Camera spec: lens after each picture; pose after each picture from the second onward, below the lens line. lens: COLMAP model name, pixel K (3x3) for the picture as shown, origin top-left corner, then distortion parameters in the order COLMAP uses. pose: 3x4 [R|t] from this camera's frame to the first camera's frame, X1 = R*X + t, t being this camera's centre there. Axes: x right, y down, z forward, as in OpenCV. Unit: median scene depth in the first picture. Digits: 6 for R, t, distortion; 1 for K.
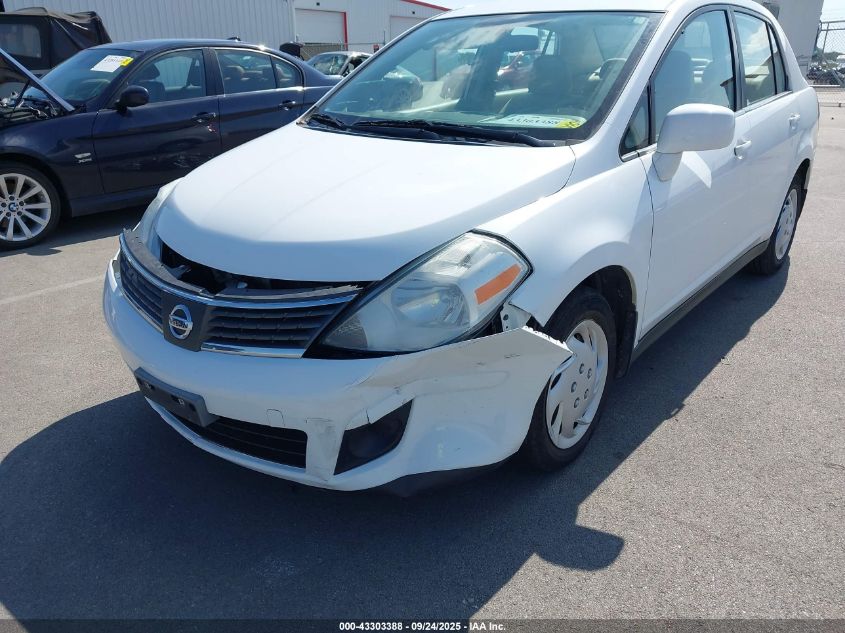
lens RADIAL K [[624.8, 0, 422.5], [0, 624.8, 316.5], [0, 0, 1]] dist [0.098772, -0.138968]
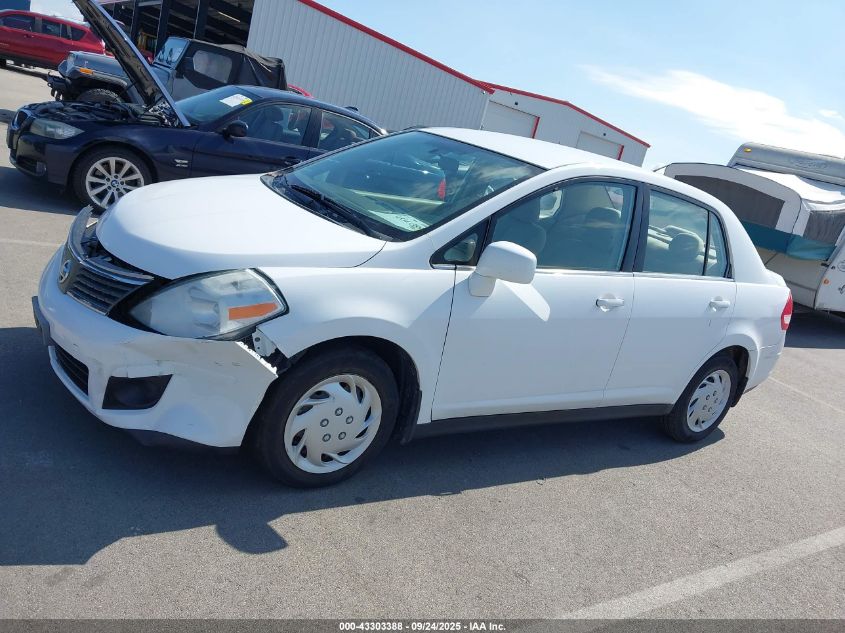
lens RADIAL K [[622.3, 0, 422.5], [0, 622.3, 316.5], [0, 0, 1]] dist [0.172218, -0.476803]
pose [[0.926706, 0.316992, -0.201821, 0.579323], [-0.340746, 0.935283, -0.095599, -0.029020], [0.158456, 0.157361, 0.974746, -0.187476]]
